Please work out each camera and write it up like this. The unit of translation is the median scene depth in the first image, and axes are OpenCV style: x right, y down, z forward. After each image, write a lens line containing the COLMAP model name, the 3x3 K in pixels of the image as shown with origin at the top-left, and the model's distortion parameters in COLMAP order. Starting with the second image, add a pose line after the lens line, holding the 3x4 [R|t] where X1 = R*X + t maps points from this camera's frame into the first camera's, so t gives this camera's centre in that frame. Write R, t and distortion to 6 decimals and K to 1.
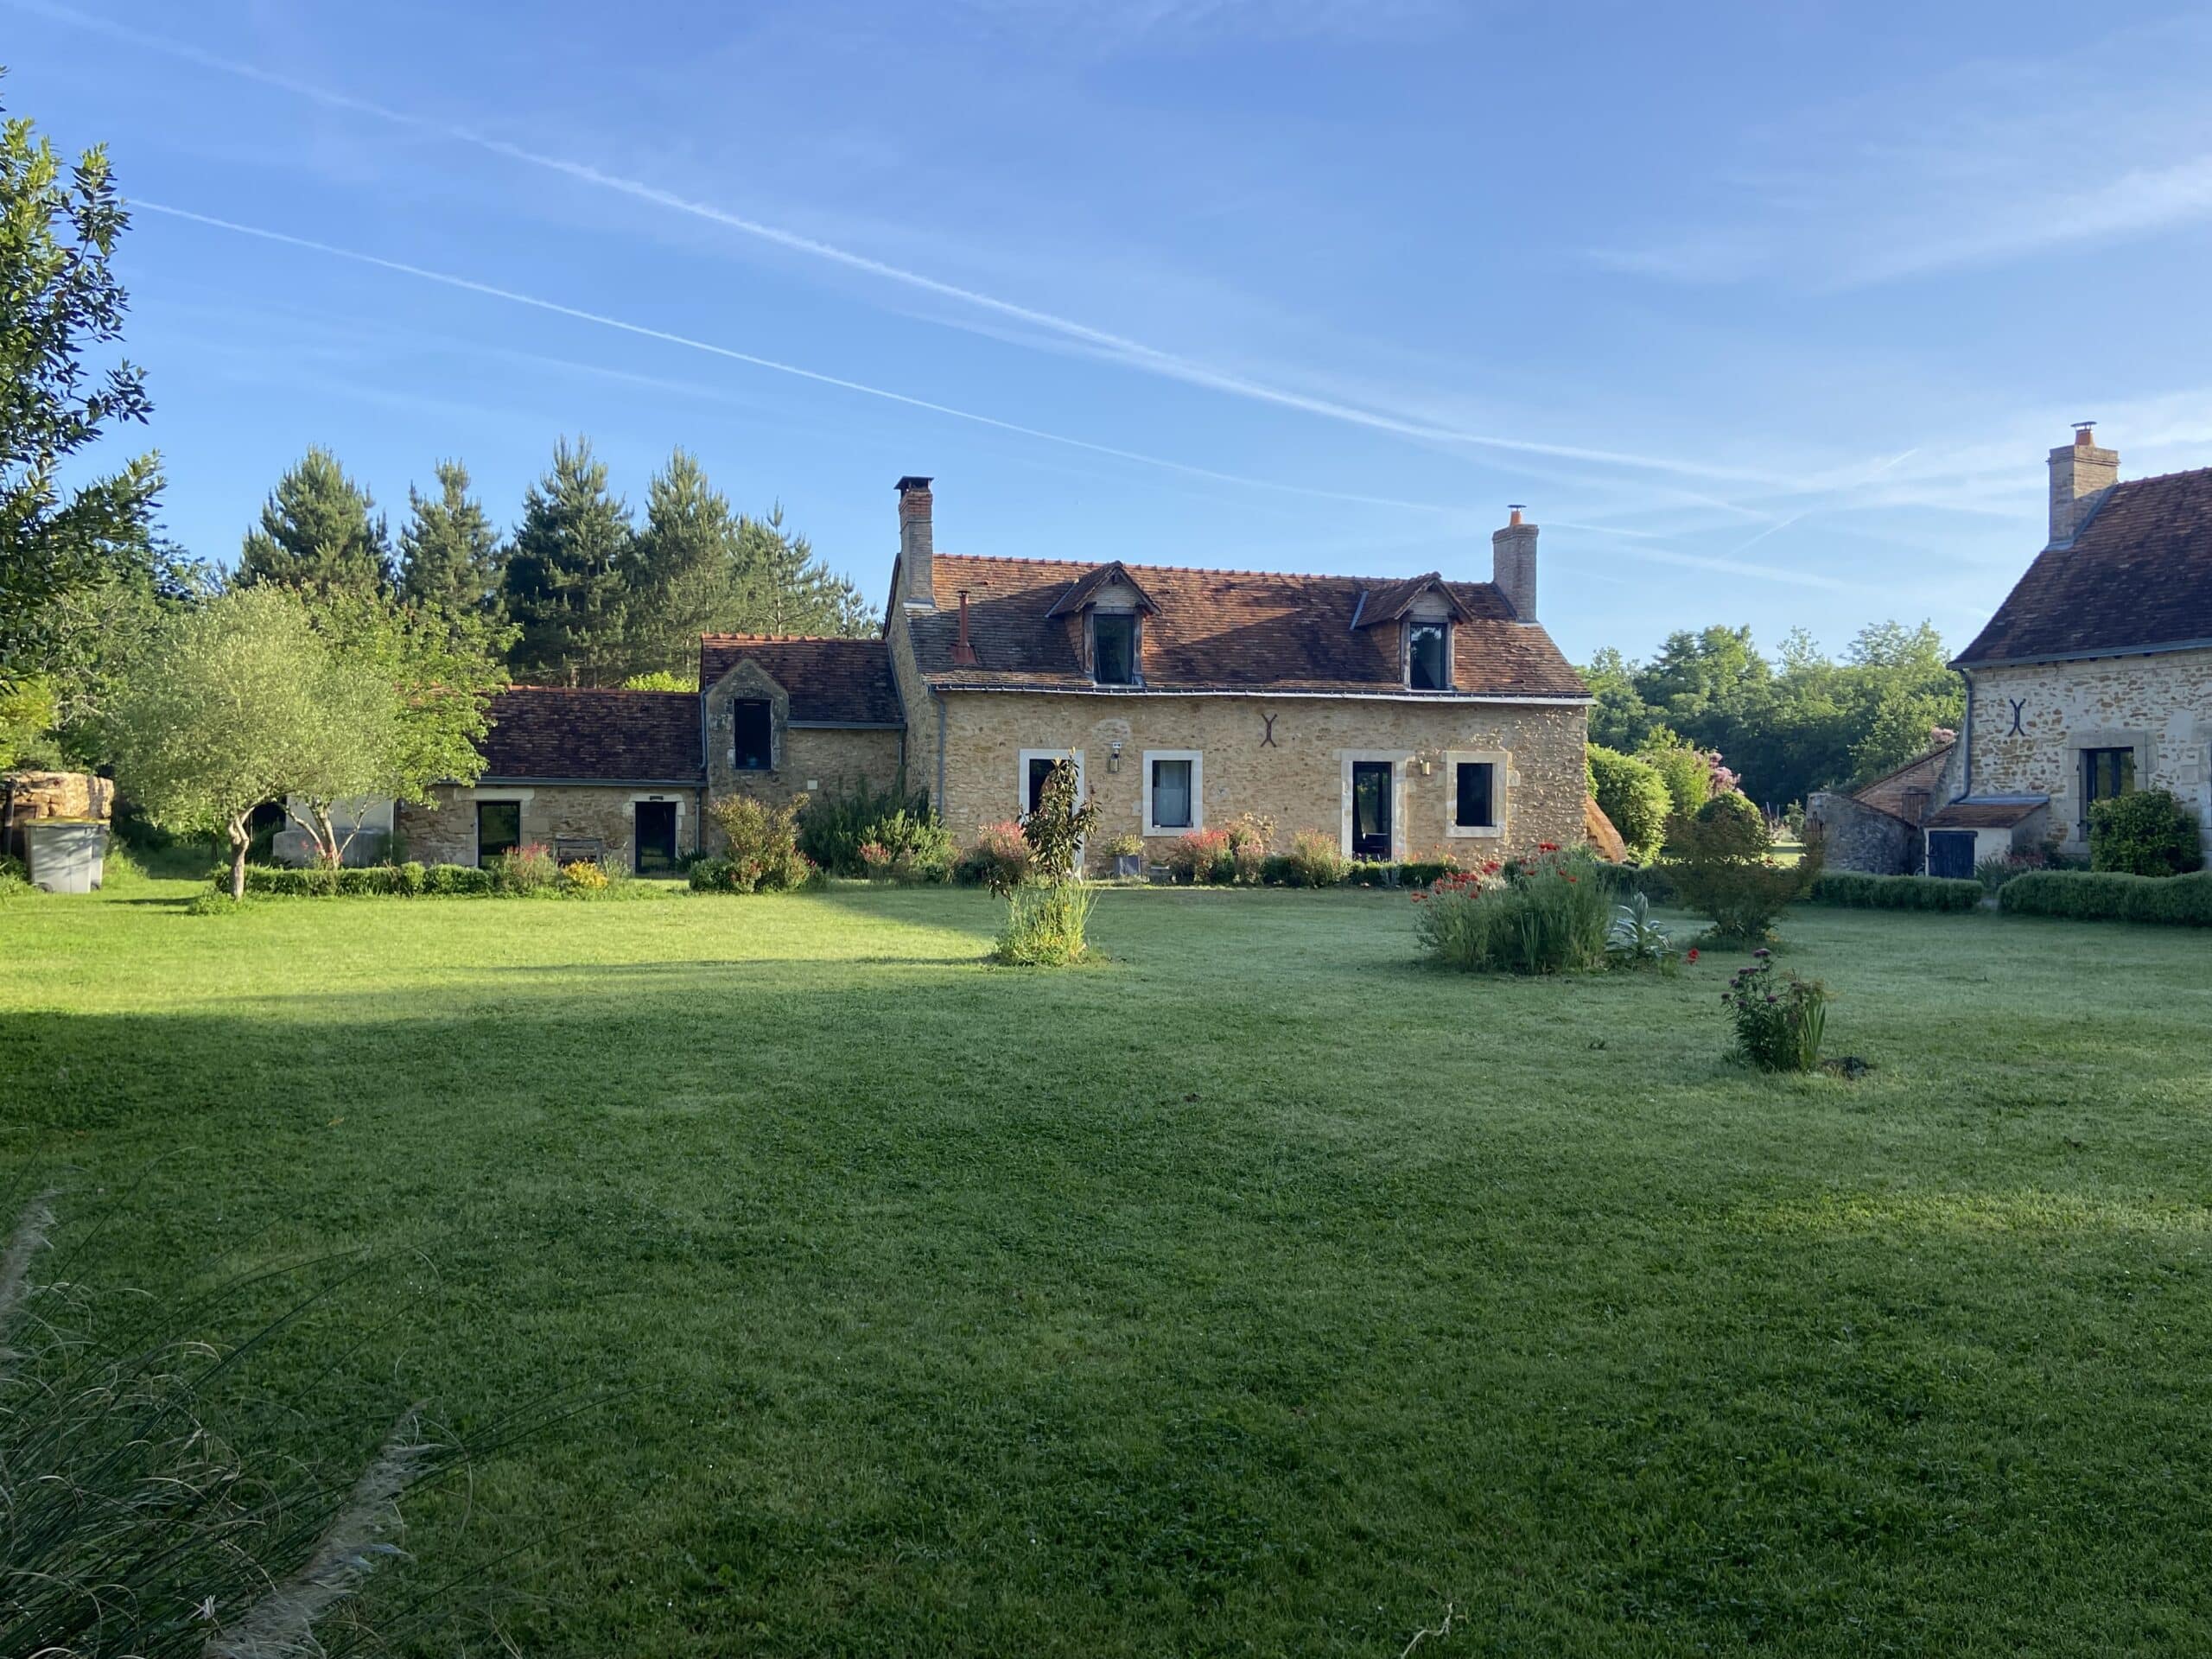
lens RADIAL K [[1819.4, 0, 1112.0], [0, 1819.4, 812.3], [0, 0, 1]] dist [0.119555, -0.150430]
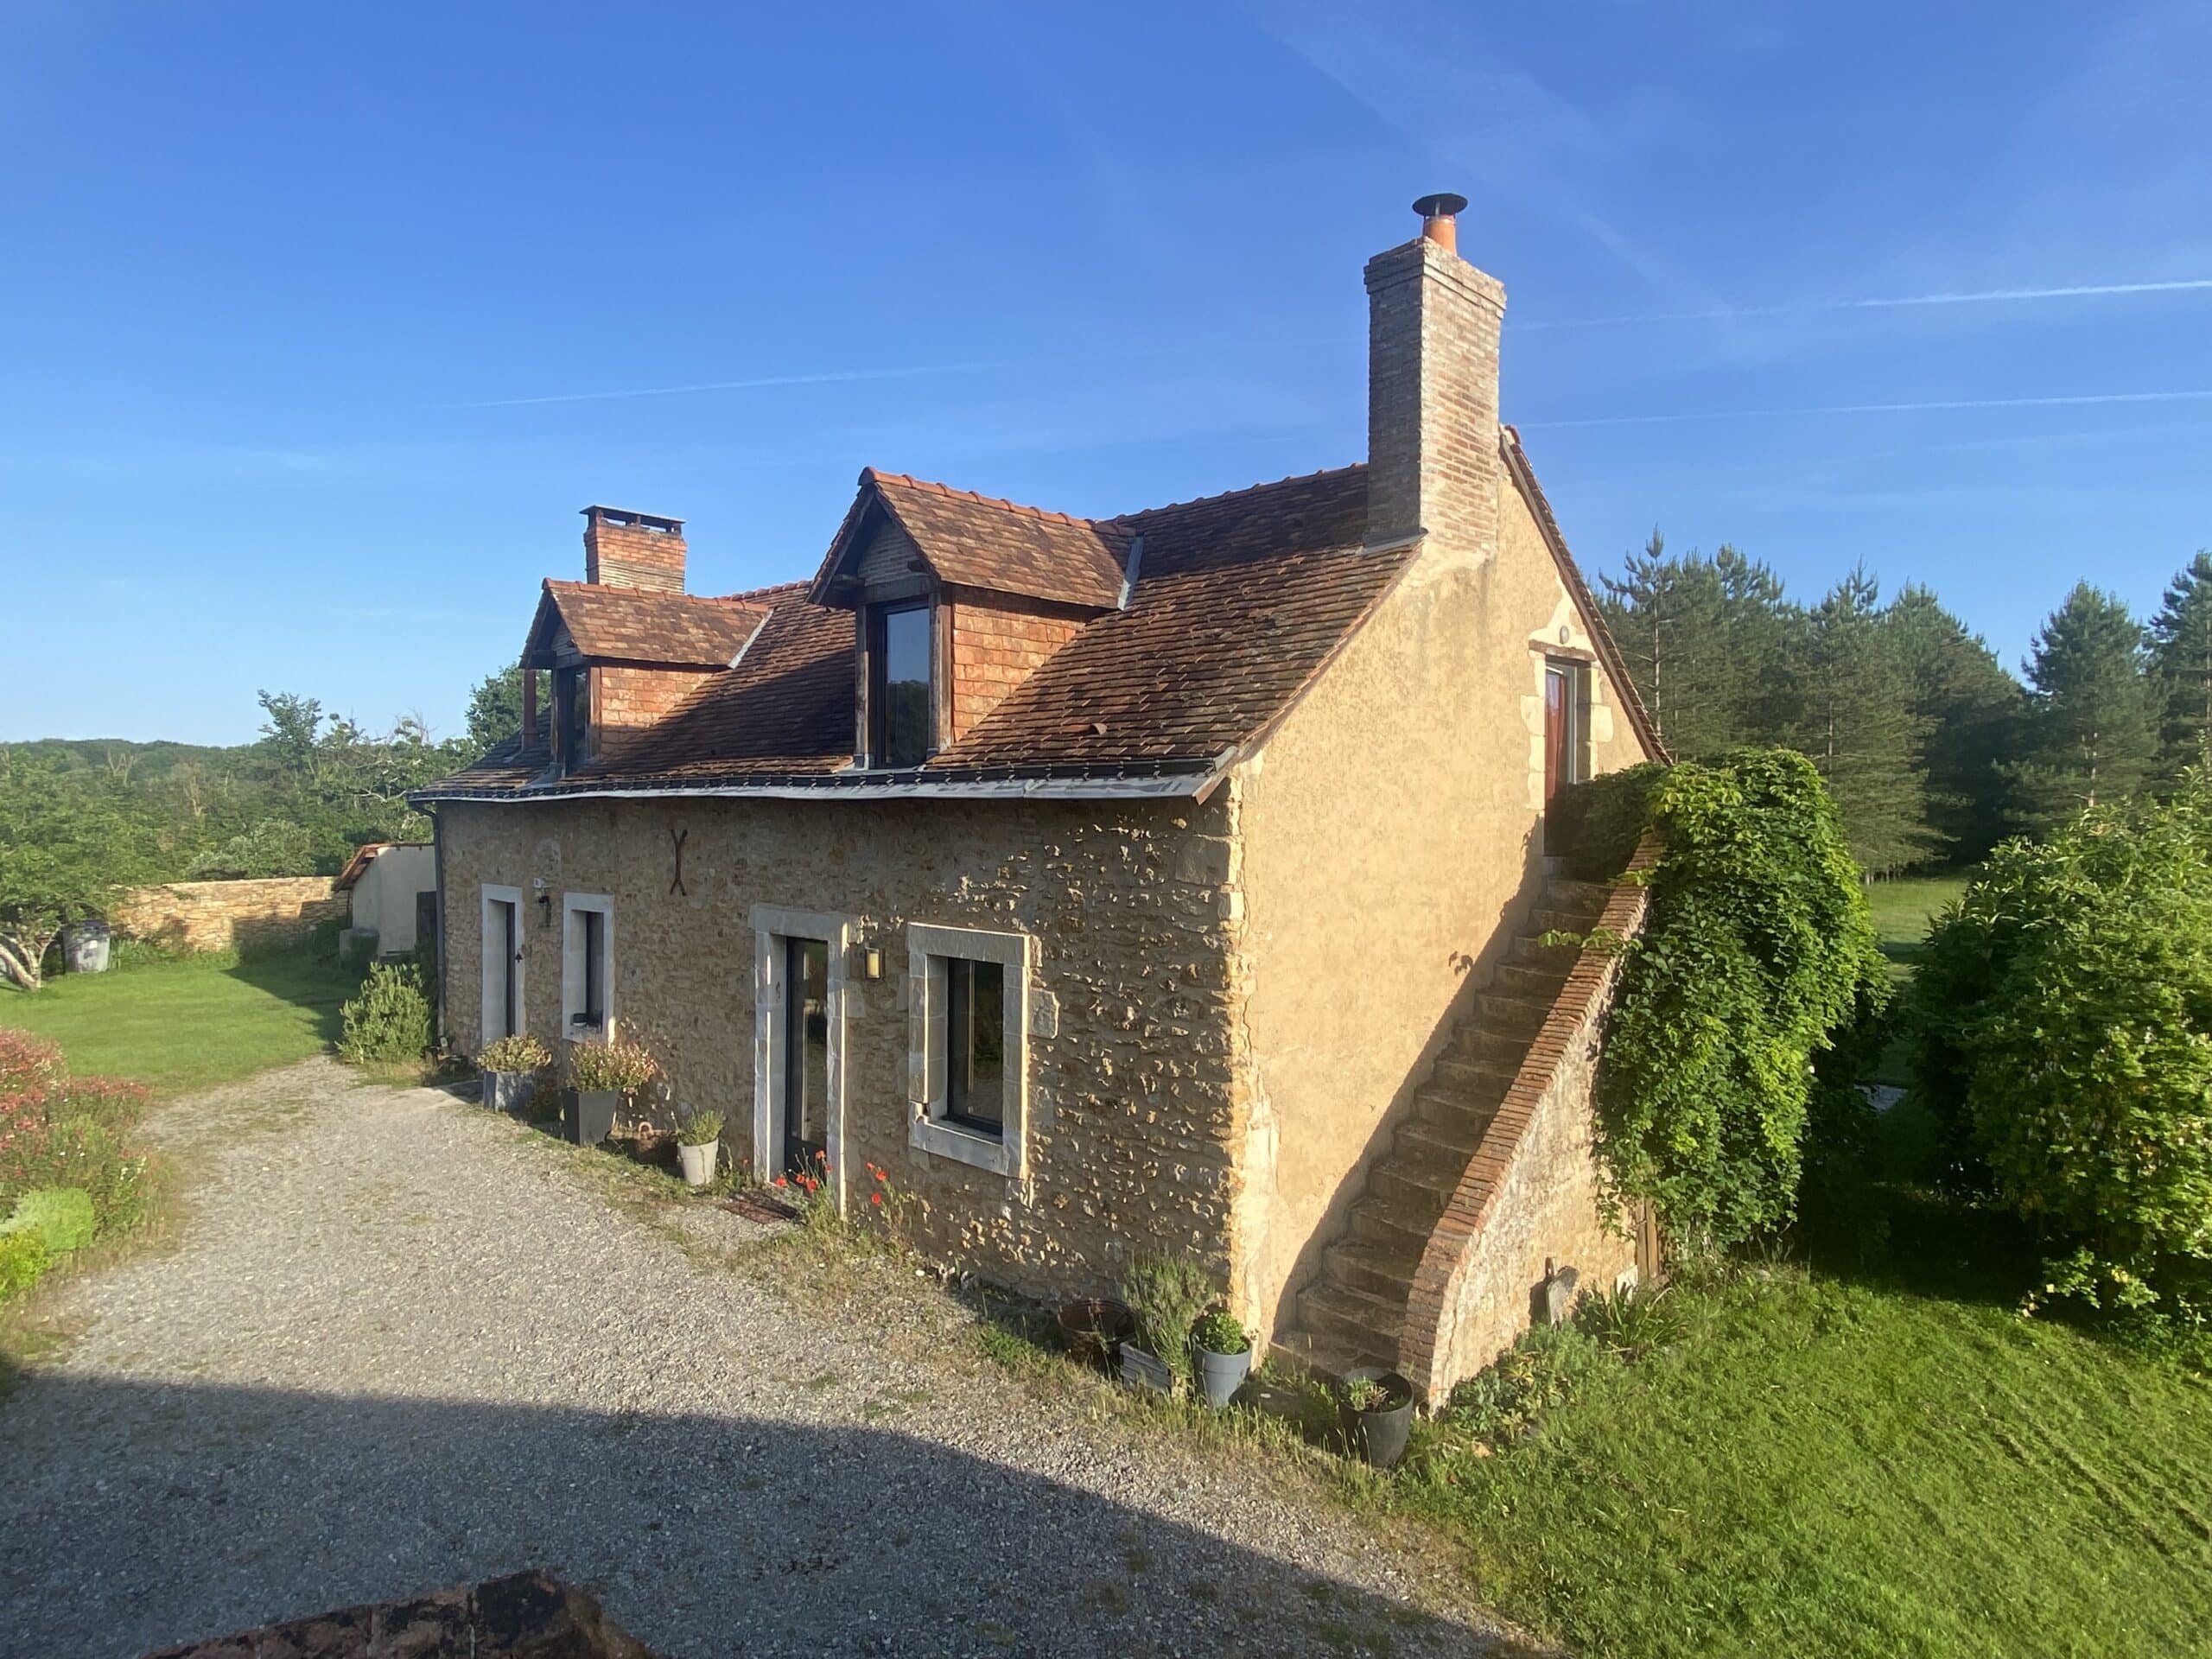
lens RADIAL K [[1224.9, 0, 1109.3], [0, 1224.9, 822.6], [0, 0, 1]] dist [0.023096, -0.002115]
pose [[0.505041, 0.004376, -0.863084, 0.468830], [-0.003251, 0.999990, 0.003168, -0.060931], [0.863089, 0.001206, 0.505050, 0.988497]]
